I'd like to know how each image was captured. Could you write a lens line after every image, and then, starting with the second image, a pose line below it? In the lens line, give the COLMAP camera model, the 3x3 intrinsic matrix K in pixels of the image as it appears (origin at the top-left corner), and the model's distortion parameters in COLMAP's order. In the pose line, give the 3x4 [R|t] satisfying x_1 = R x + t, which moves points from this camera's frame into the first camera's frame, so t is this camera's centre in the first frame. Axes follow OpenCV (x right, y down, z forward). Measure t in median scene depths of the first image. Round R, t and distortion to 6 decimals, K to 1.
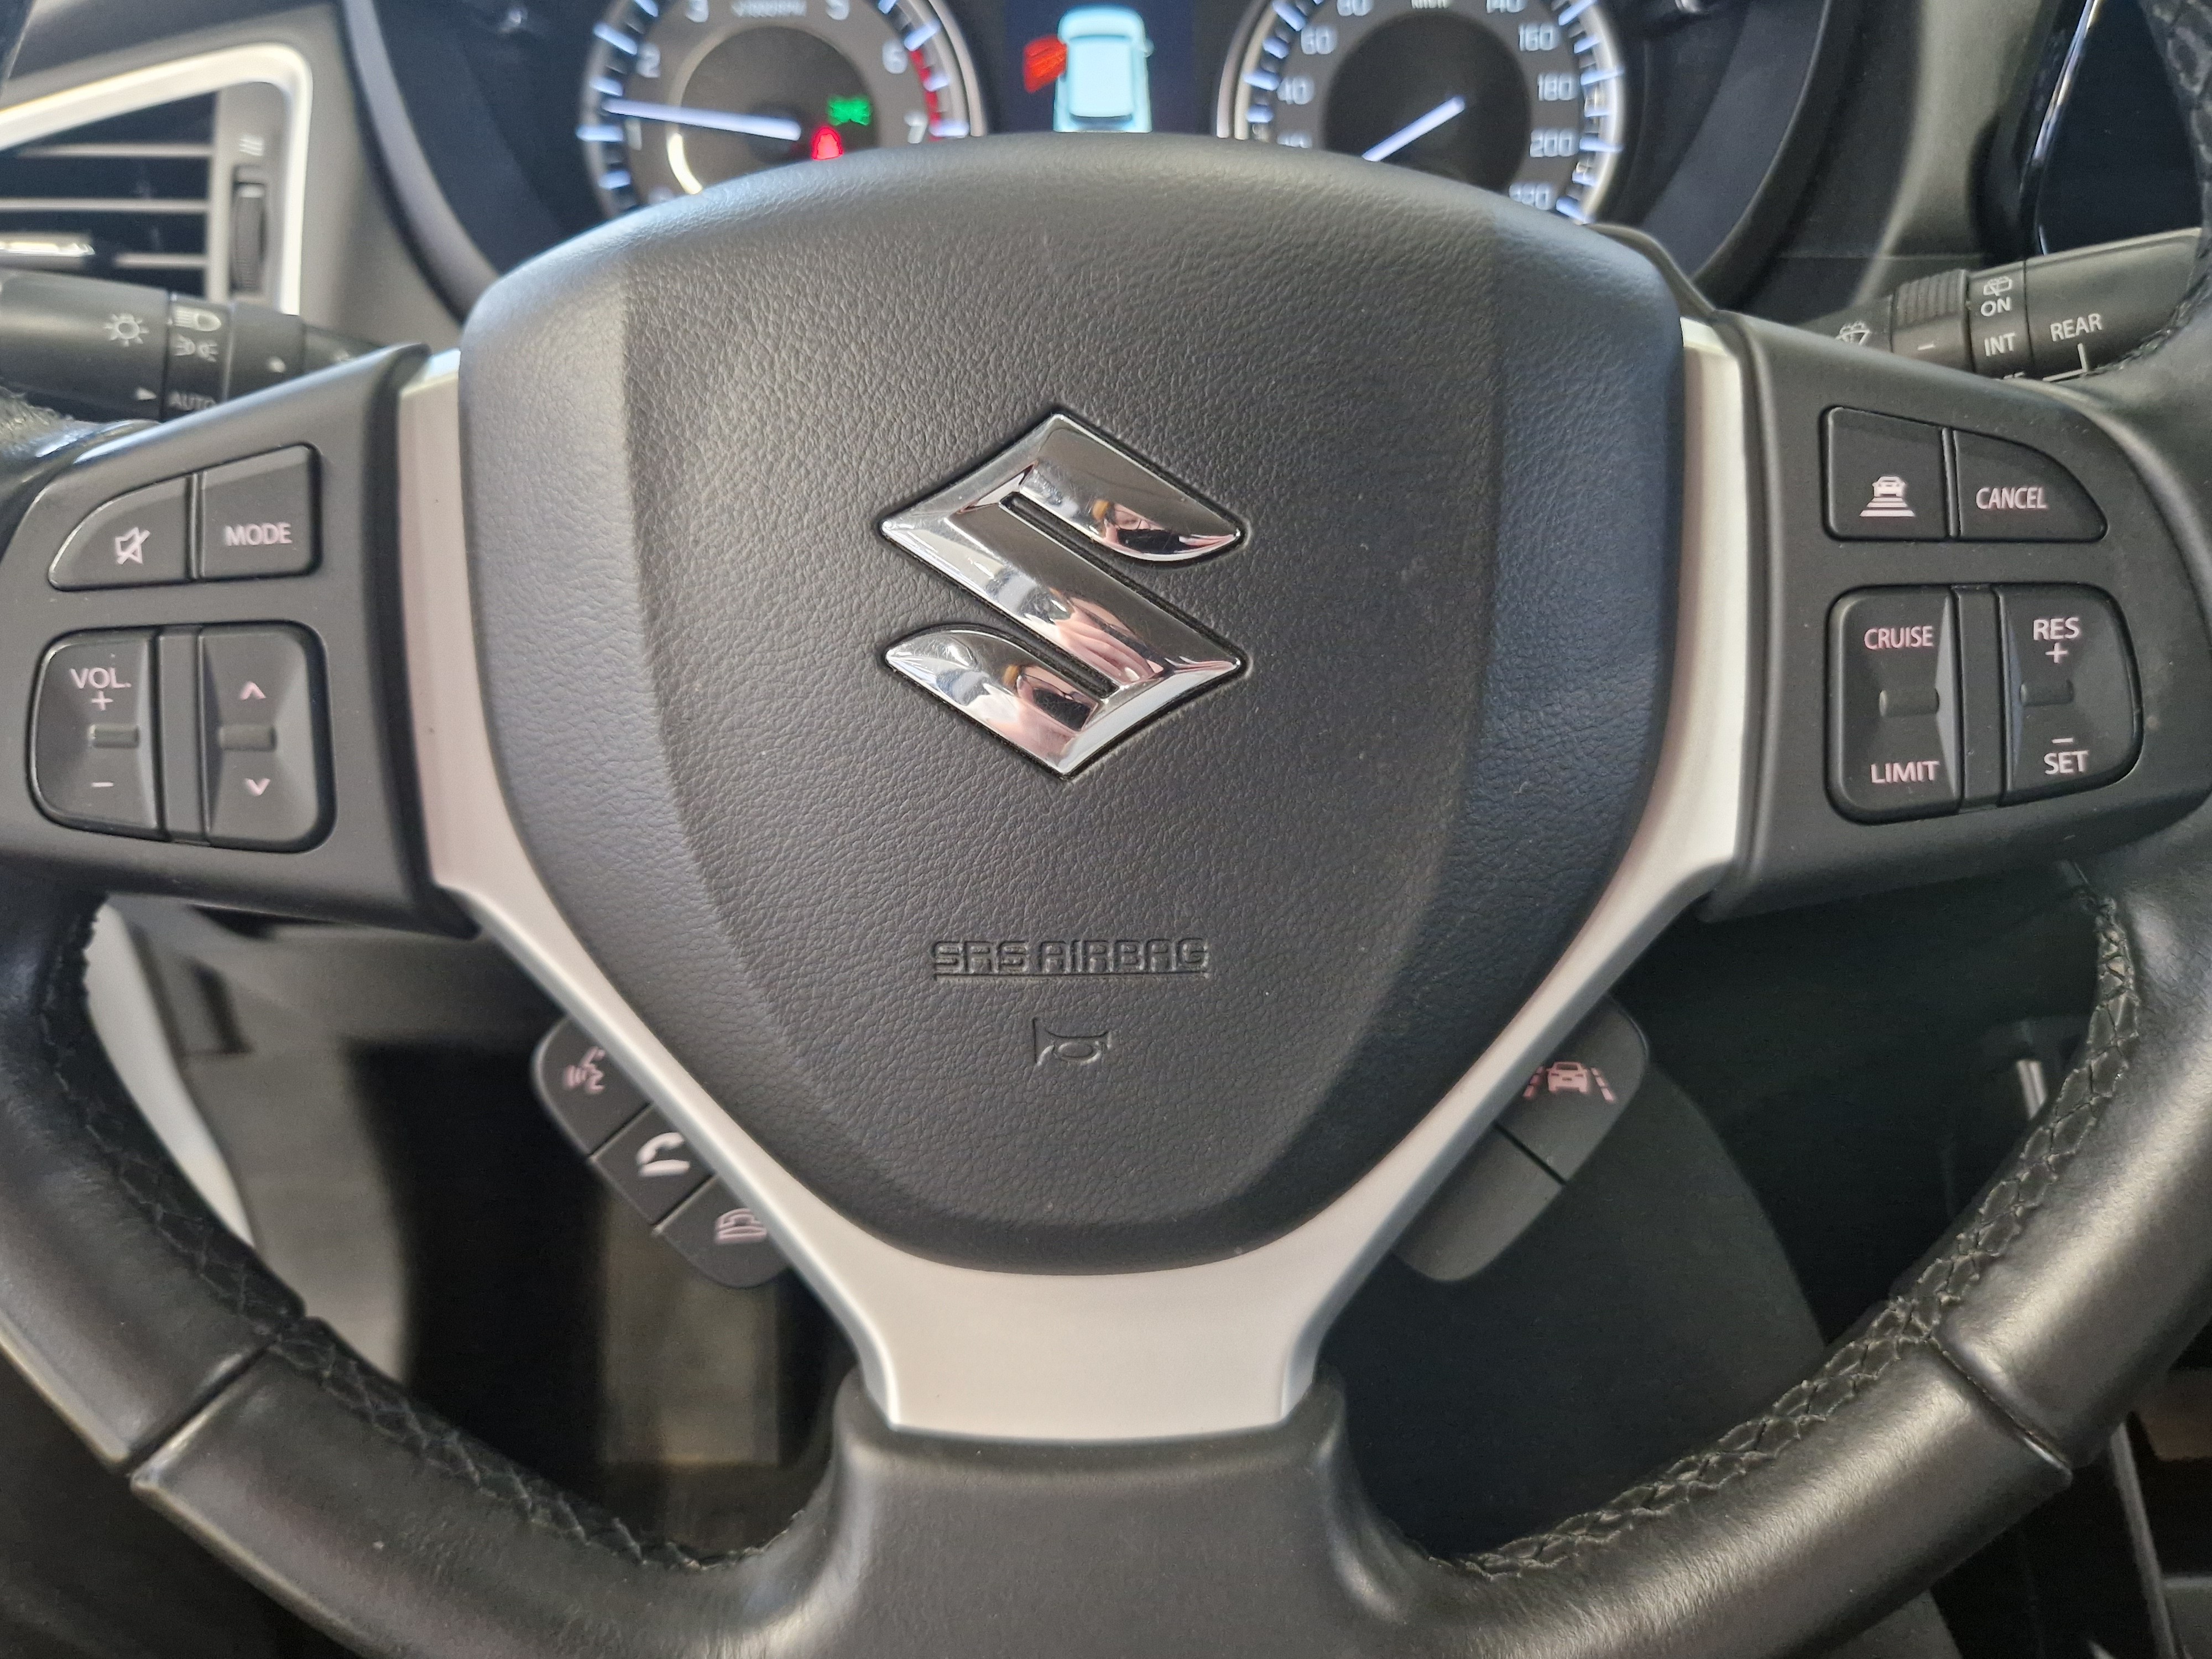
lens RADIAL K [[1841.8, 0, 1148.9], [0, 1841.8, 828.5], [0, 0, 1]] dist [-0.029481, -0.005165]
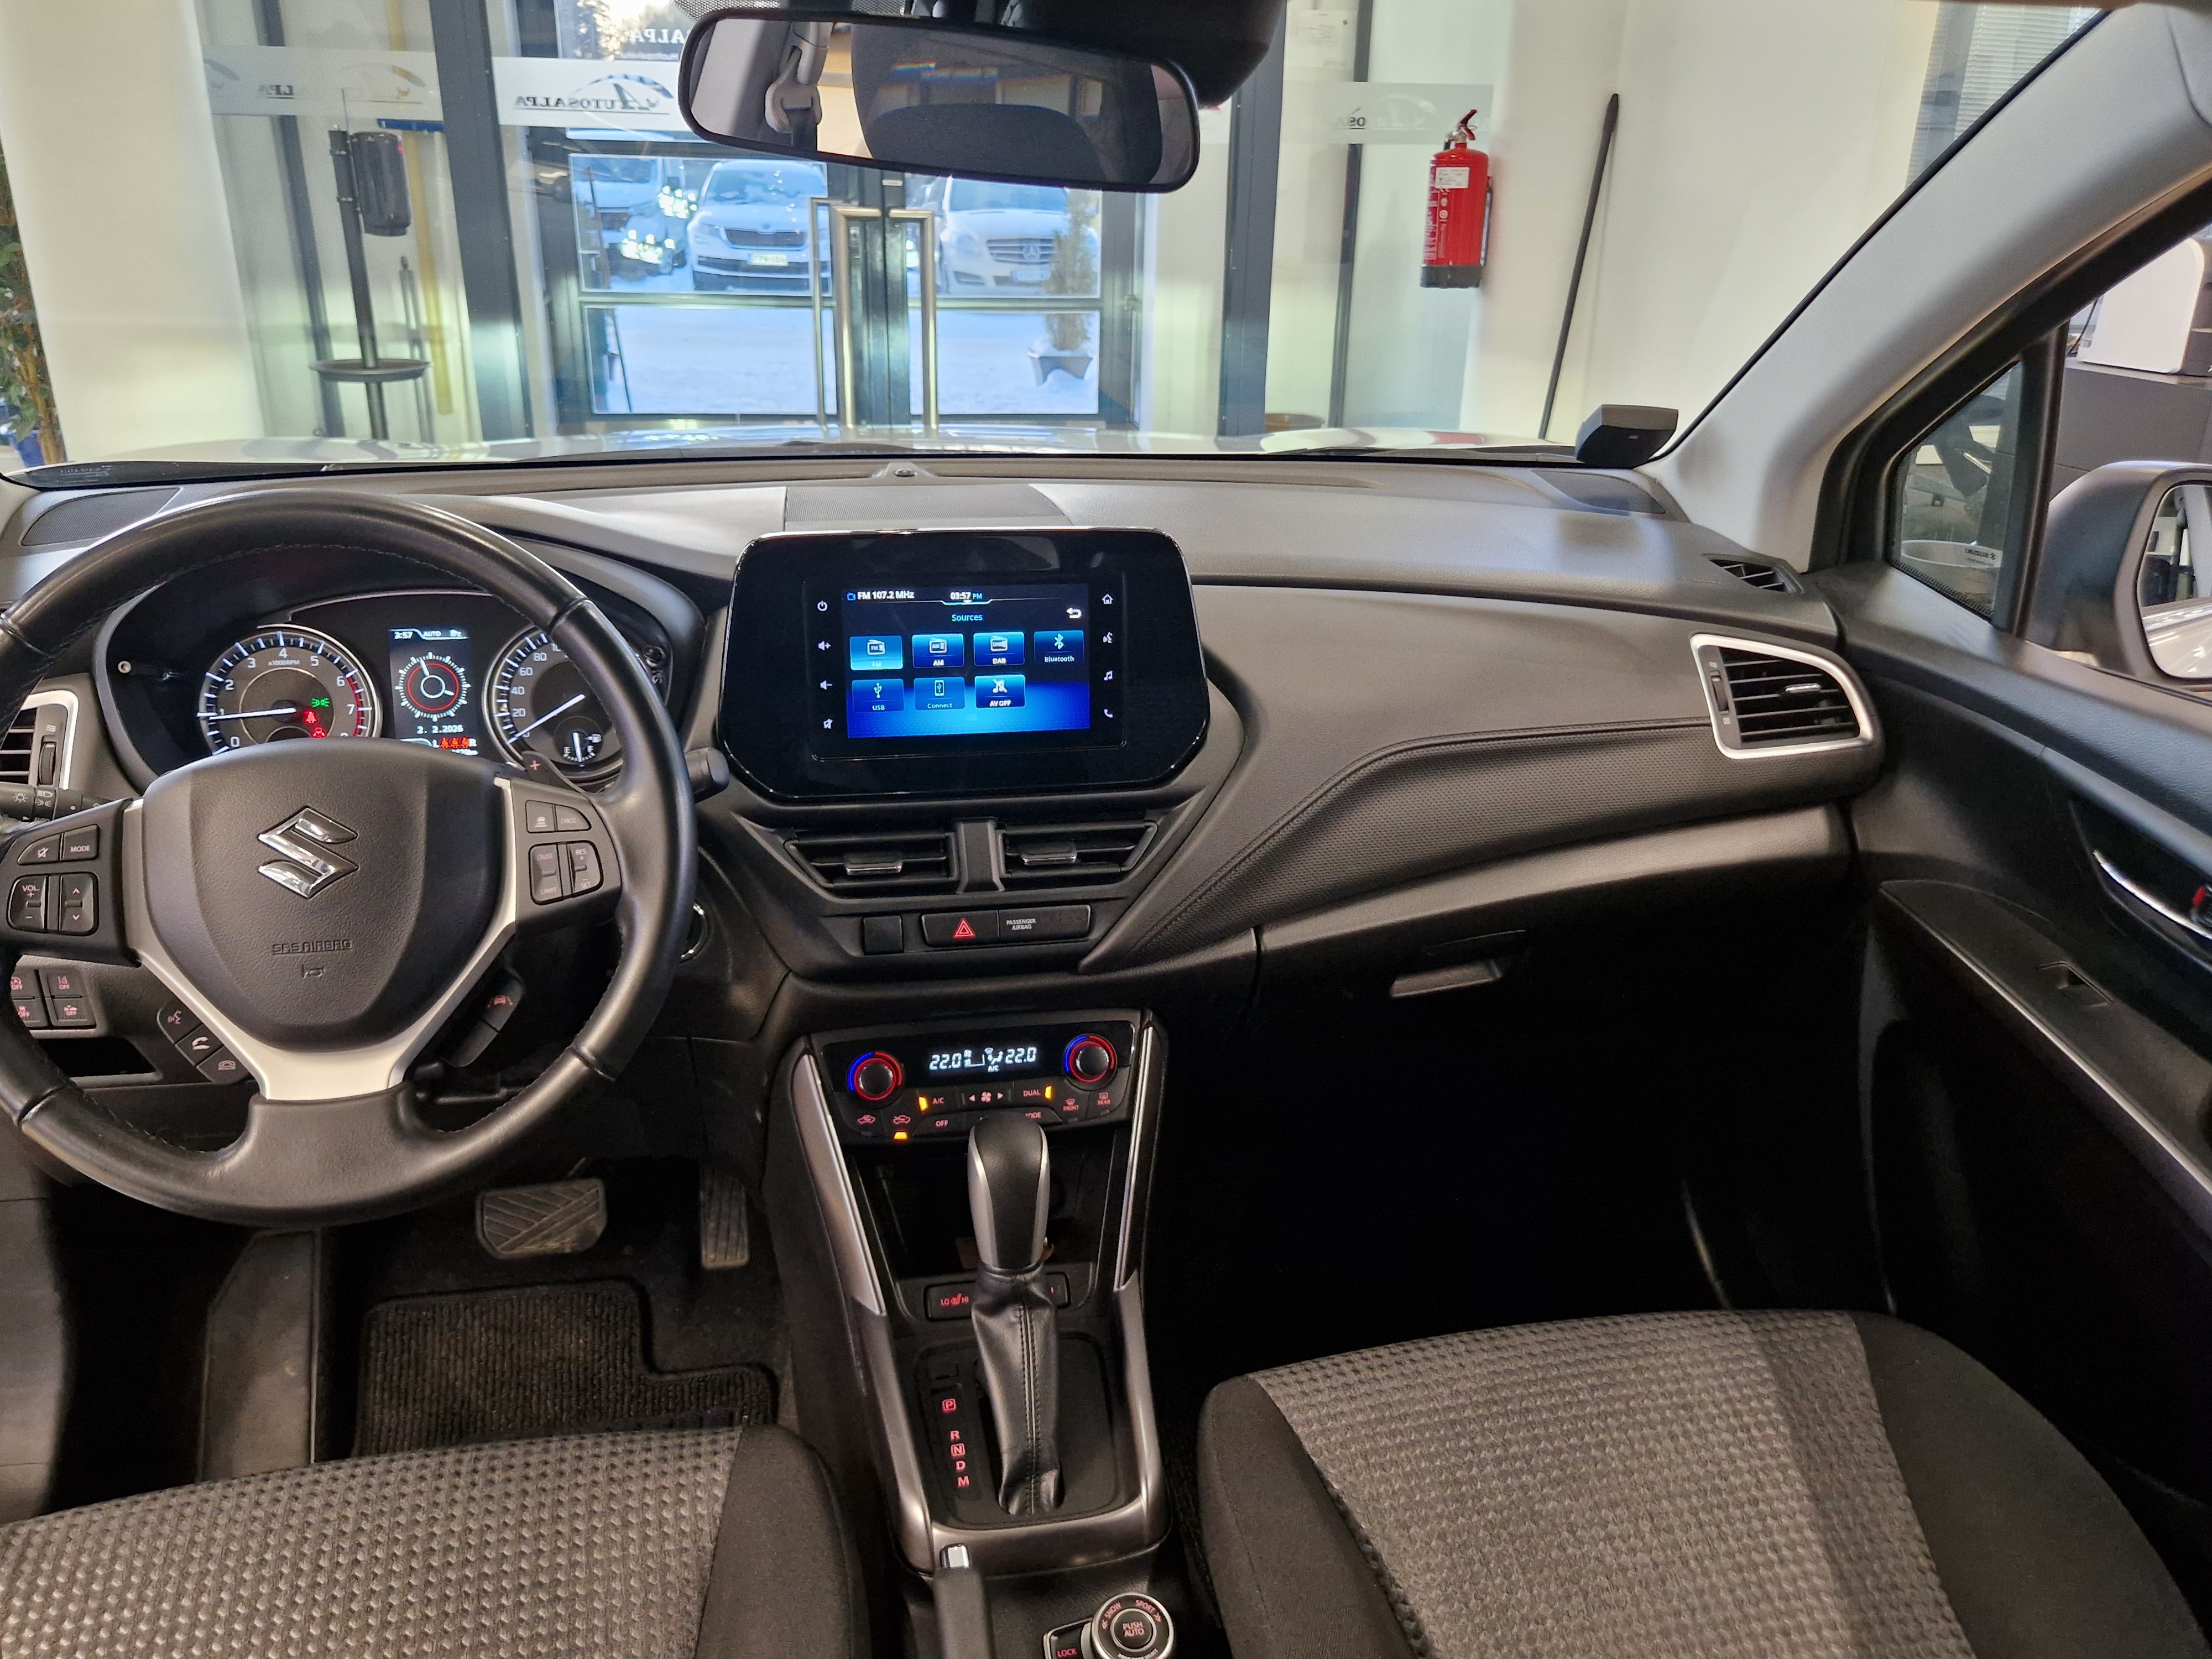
lens RADIAL K [[1580.2, 0, 1106.0], [0, 1580.2, 829.5], [0, 0, 1]] dist [0.000410, -0.006433]
pose [[0.977130, -0.040111, 0.208826, 0.493000], [0.087449, 0.970961, -0.222684, 0.391176], [-0.193830, 0.235853, 0.952262, -1.383222]]
